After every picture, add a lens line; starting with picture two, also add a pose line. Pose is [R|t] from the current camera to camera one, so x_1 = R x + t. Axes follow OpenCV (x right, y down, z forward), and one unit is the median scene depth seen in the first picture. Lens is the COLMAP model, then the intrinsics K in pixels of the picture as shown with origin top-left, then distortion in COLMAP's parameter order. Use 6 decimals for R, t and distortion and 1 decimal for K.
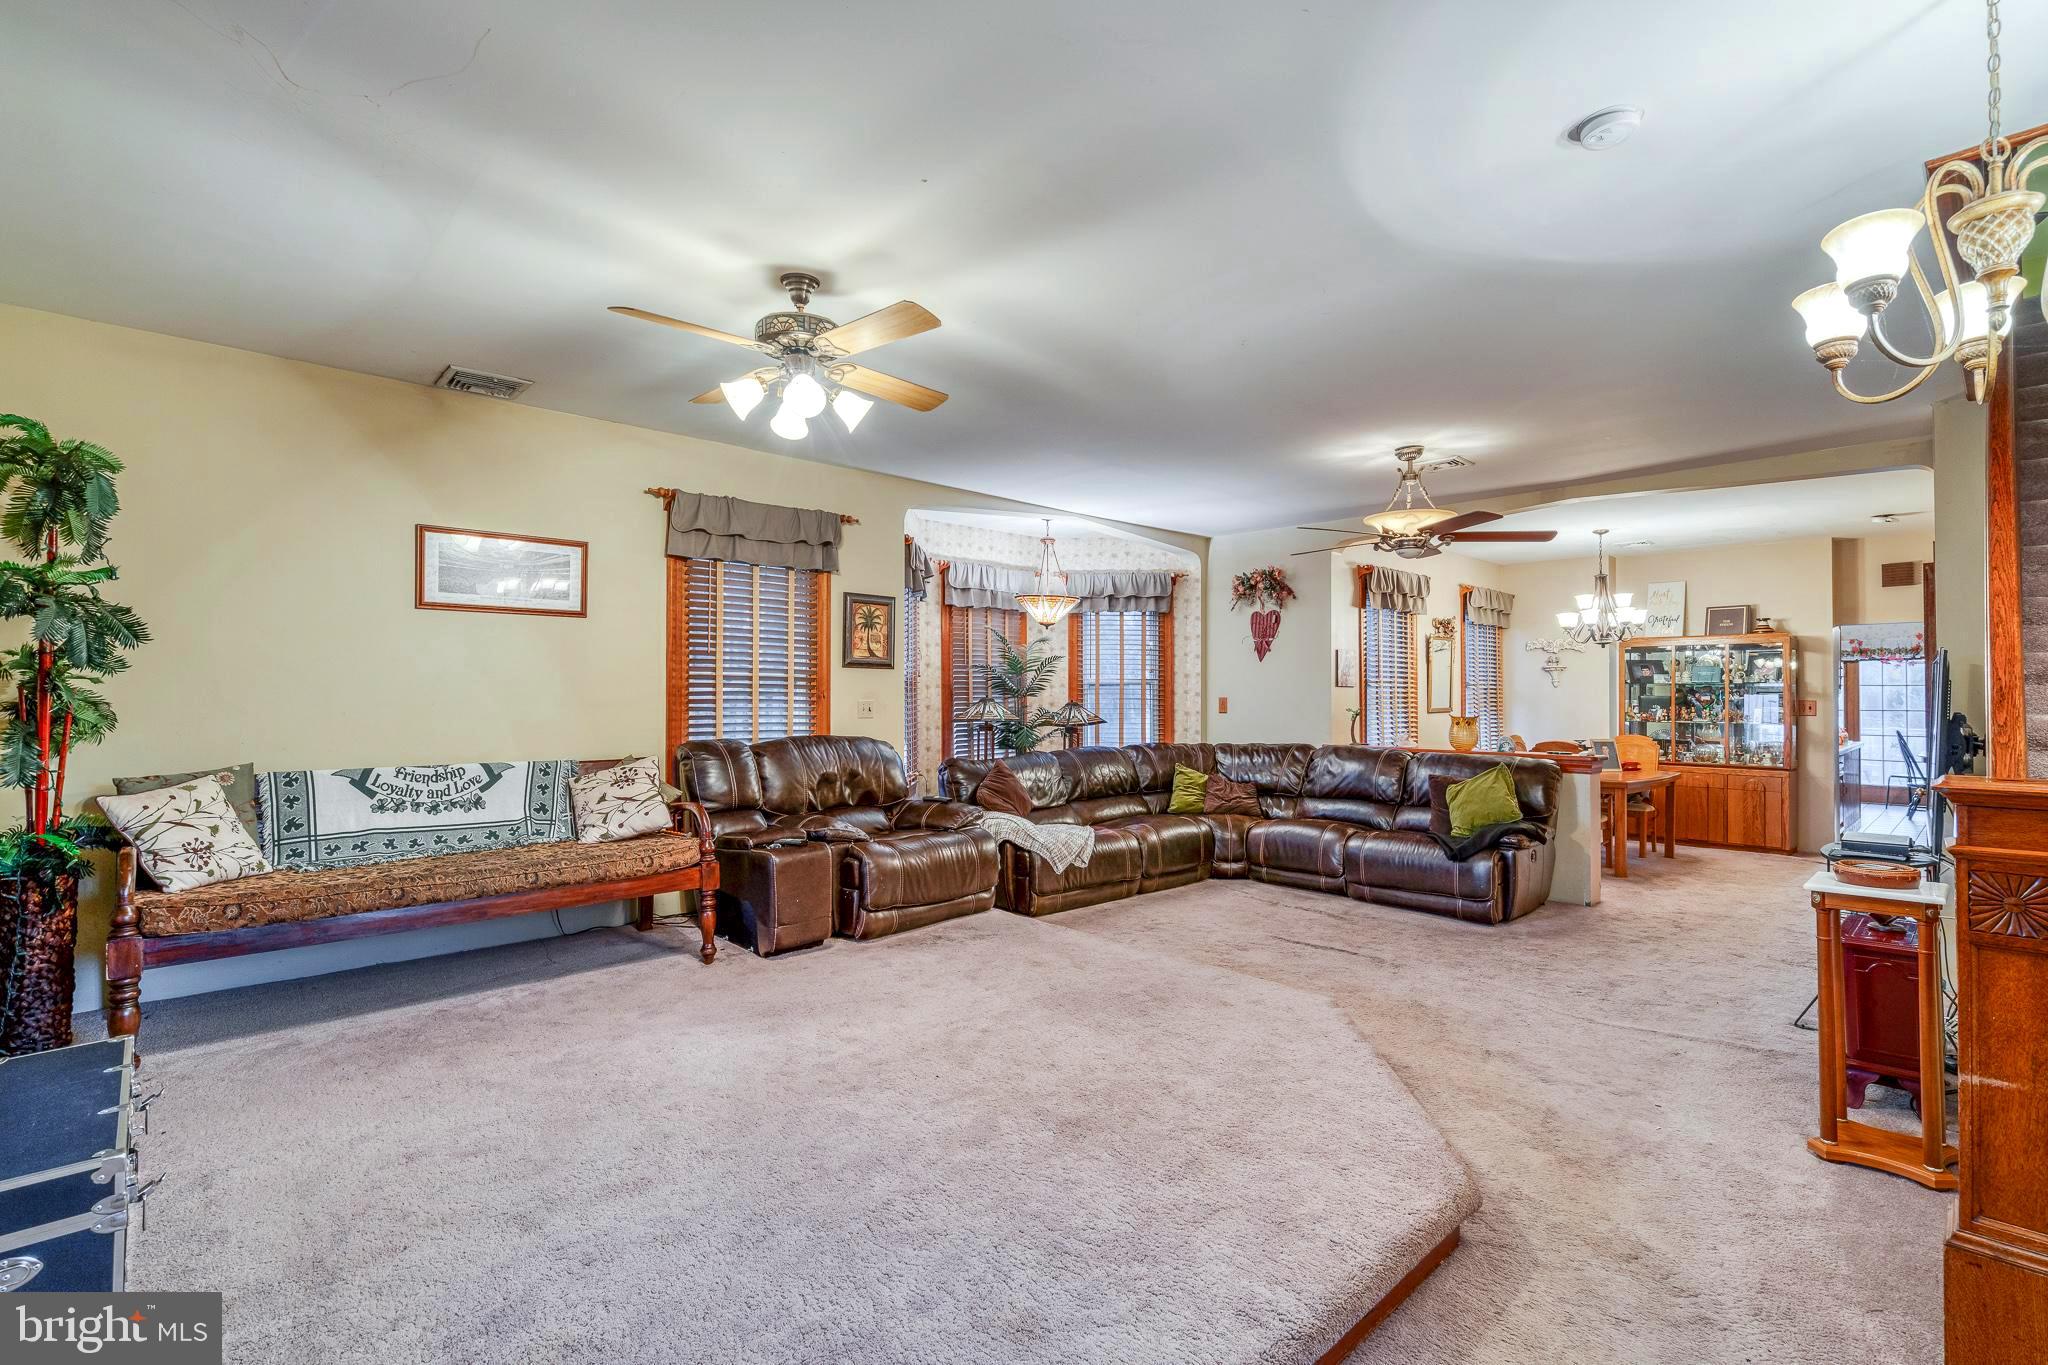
lens RADIAL K [[930.3, 0, 1034.0], [0, 930.3, 679.4], [0, 0, 1]] dist [-0.008046, 0.004364]
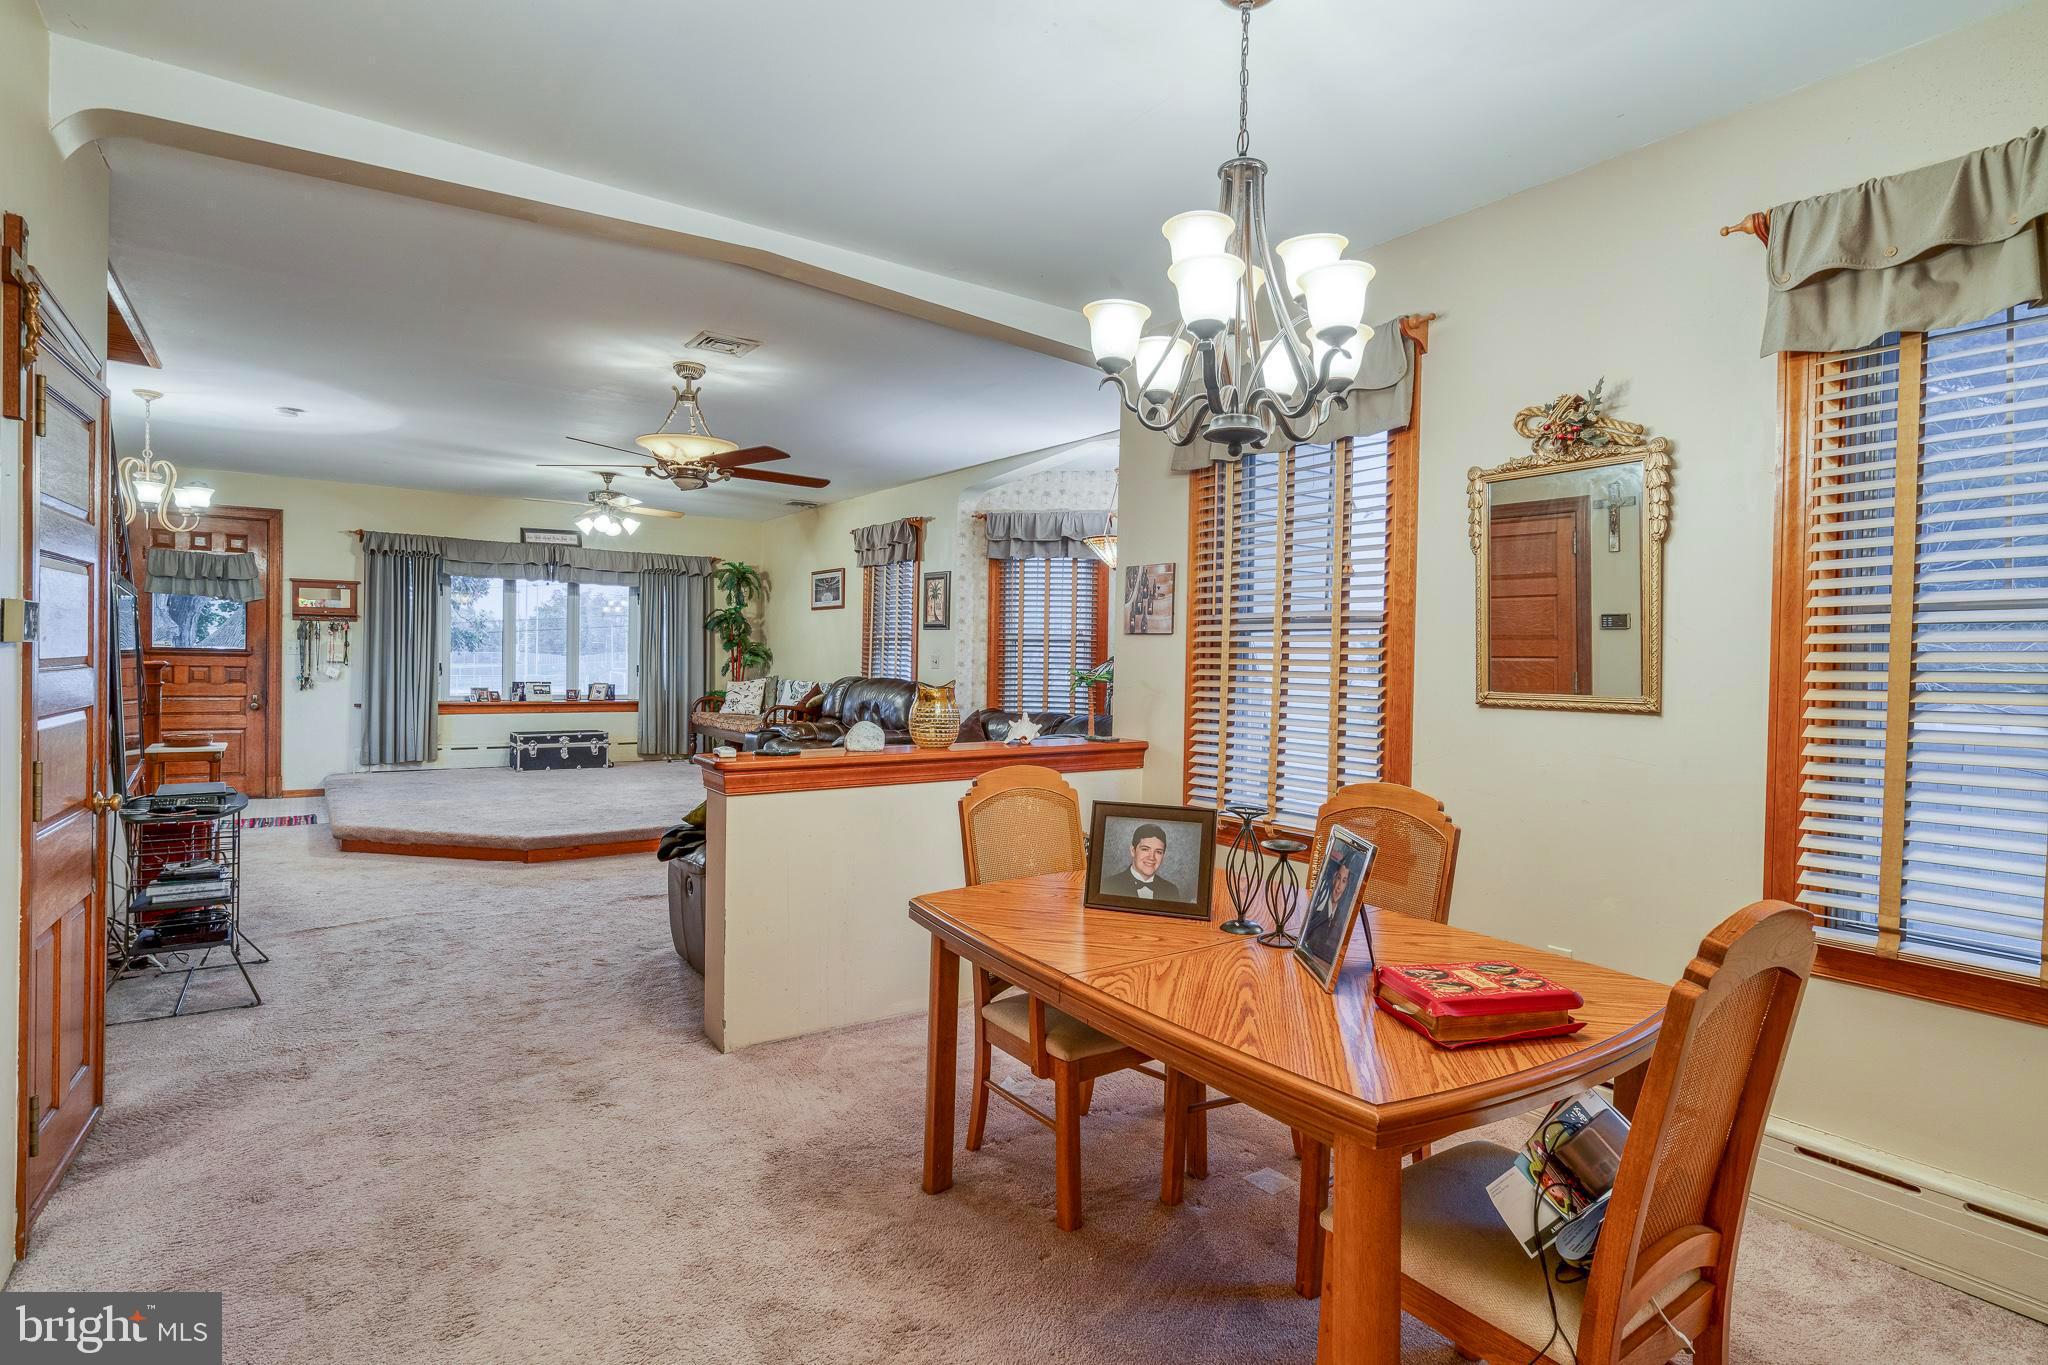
lens RADIAL K [[1023.8, 0, 1027.5], [0, 1023.8, 671.4], [0, 0, 1]] dist [0.002557, 0.001052]
pose [[-0.137271, 0.010257, -0.990480, 1.205271], [-0.000045, 0.999946, 0.010362, 0.031056], [0.990533, 0.001467, -0.137264, 1.316389]]
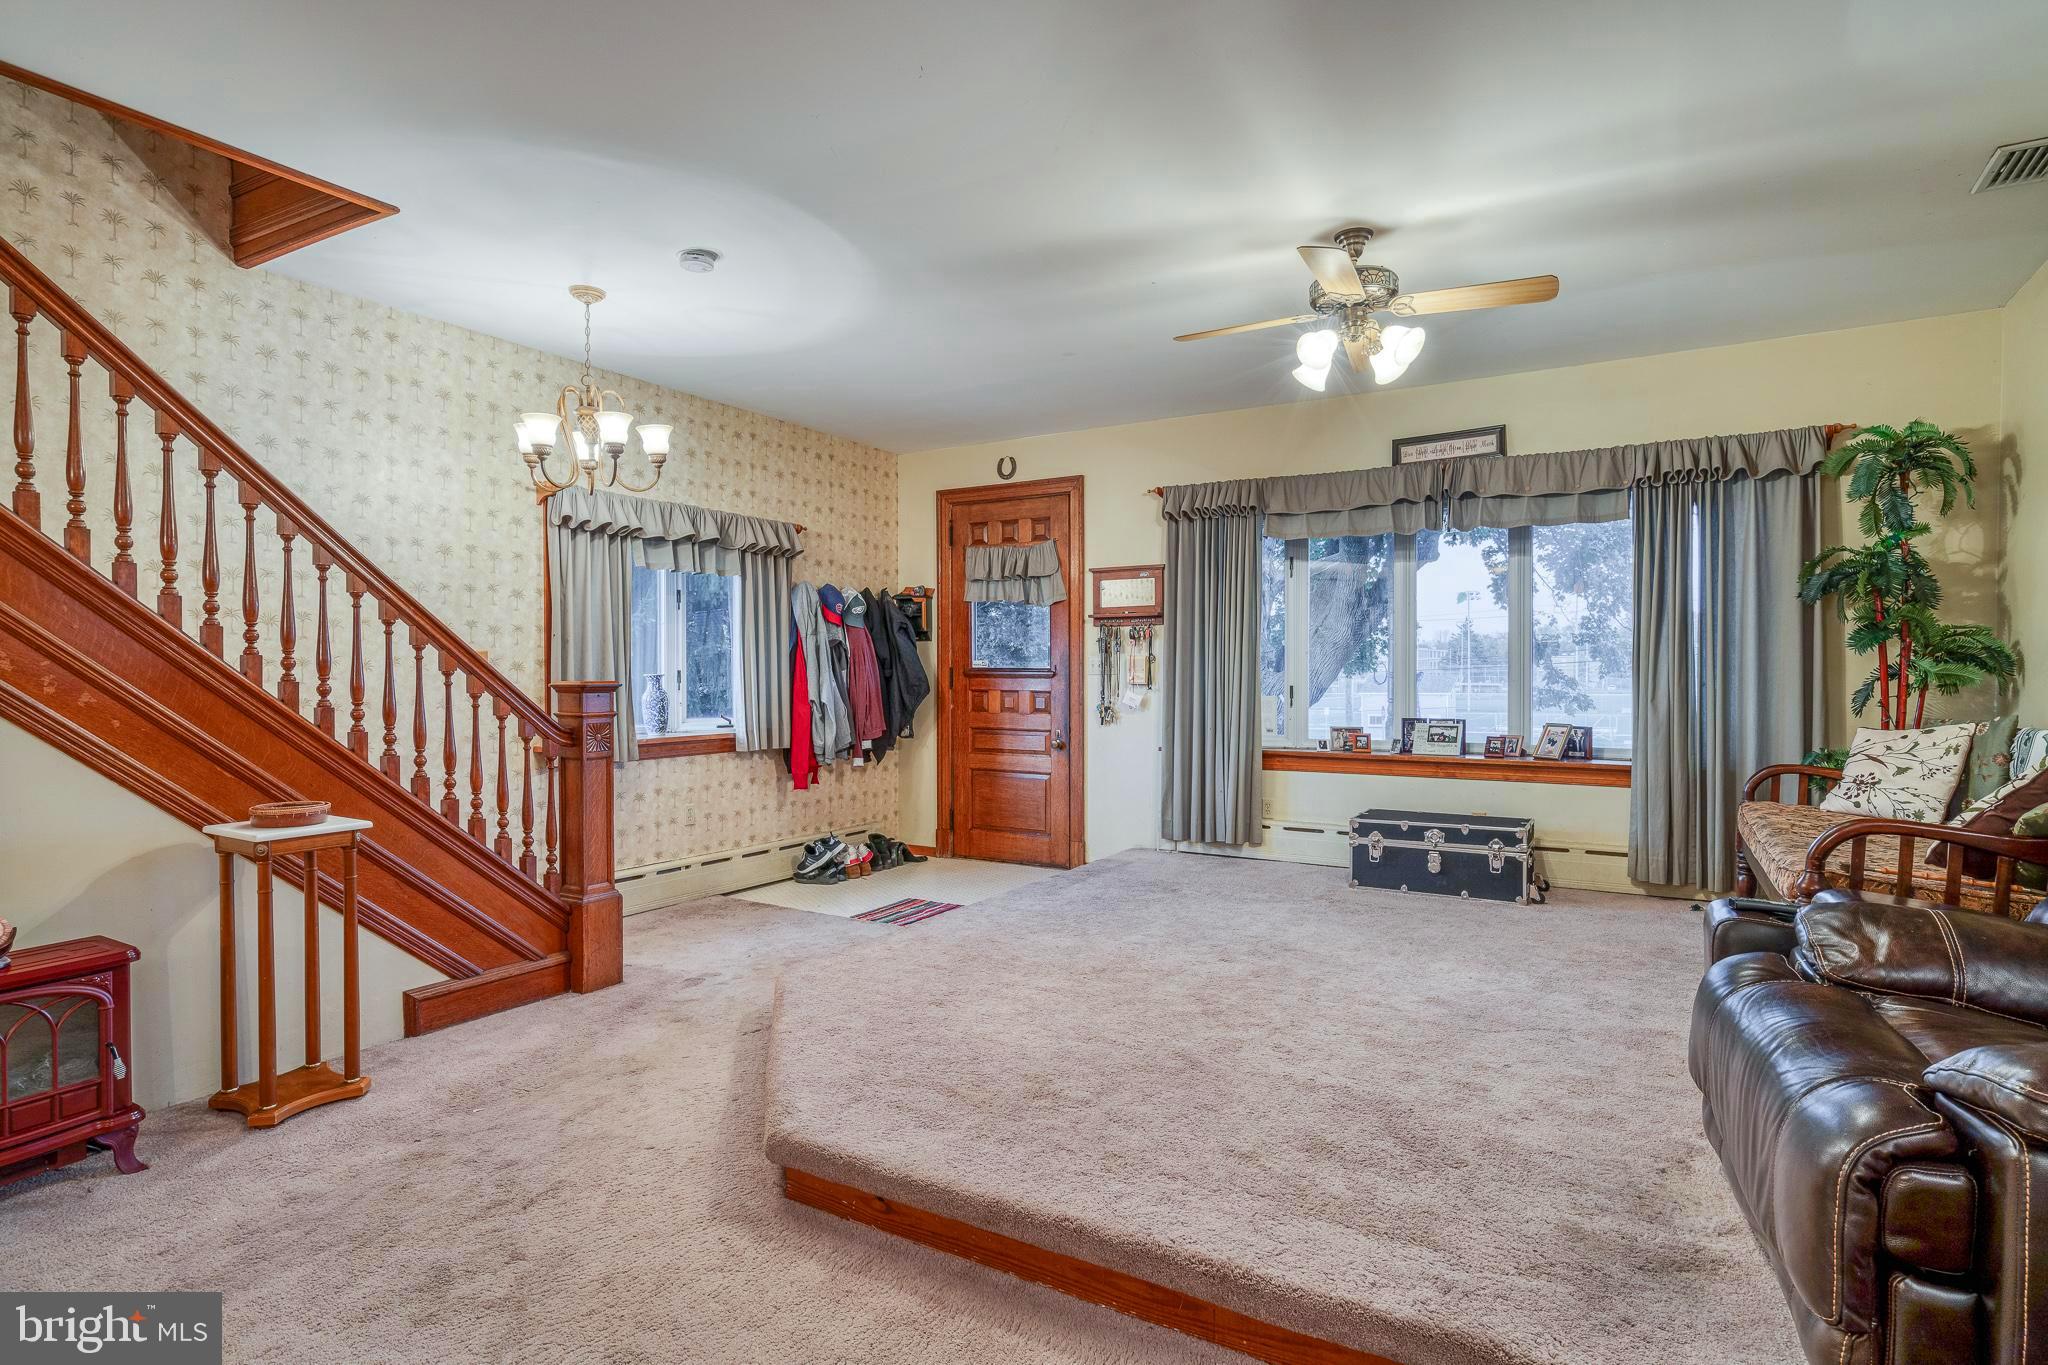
lens RADIAL K [[1057.2, 0, 1012.2], [0, 1057.2, 680.1], [0, 0, 1]] dist [0.001879, 0.002583]
pose [[-0.962604, 0.002028, -0.270904, 0.230674], [0.005091, 0.999931, -0.010605, 0.039112], [0.270864, -0.011588, -0.962548, 1.085231]]
